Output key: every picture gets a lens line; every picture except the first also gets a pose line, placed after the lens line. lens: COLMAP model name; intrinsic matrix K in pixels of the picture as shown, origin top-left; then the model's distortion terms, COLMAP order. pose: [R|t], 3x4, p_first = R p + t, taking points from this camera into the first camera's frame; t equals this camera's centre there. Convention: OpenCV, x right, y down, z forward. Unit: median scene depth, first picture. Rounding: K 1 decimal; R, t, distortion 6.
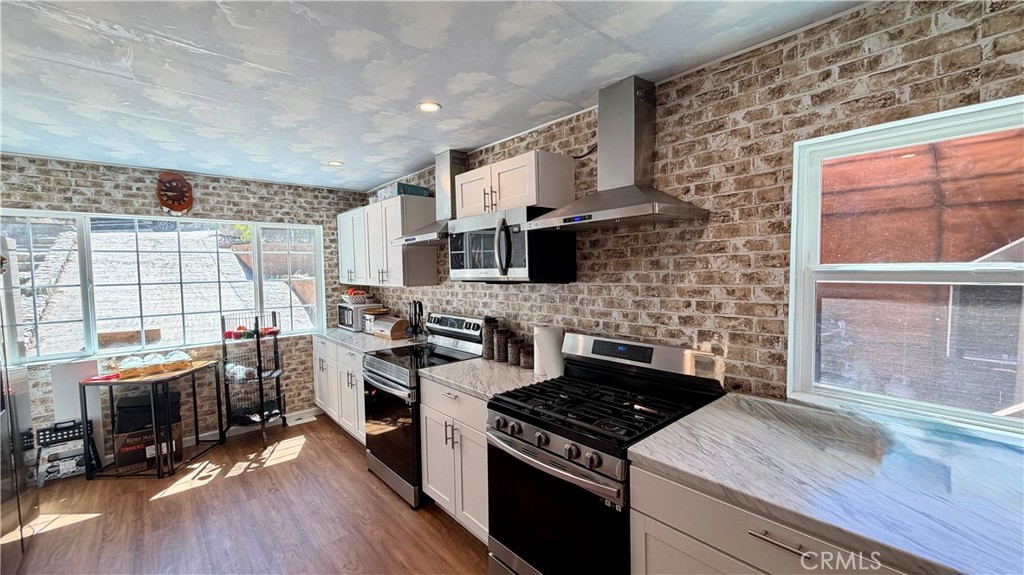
lens RADIAL K [[408.7, 0, 509.8], [0, 408.7, 288.4], [0, 0, 1]] dist [0.000681, -0.000123]
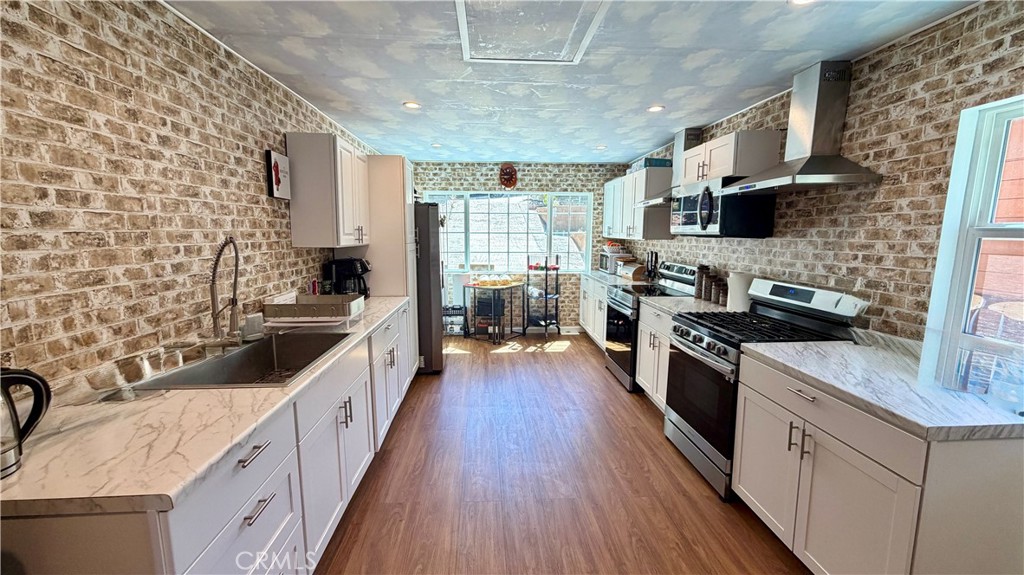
lens RADIAL K [[408.7, 0, 508.4], [0, 408.7, 287.5], [0, 0, 1]] dist [0.000681, -0.000123]
pose [[0.786900, 0.105291, -0.608032, 0.295211], [-0.047642, 0.992761, 0.110256, 0.034362], [0.615239, -0.057793, 0.786219, -0.415710]]
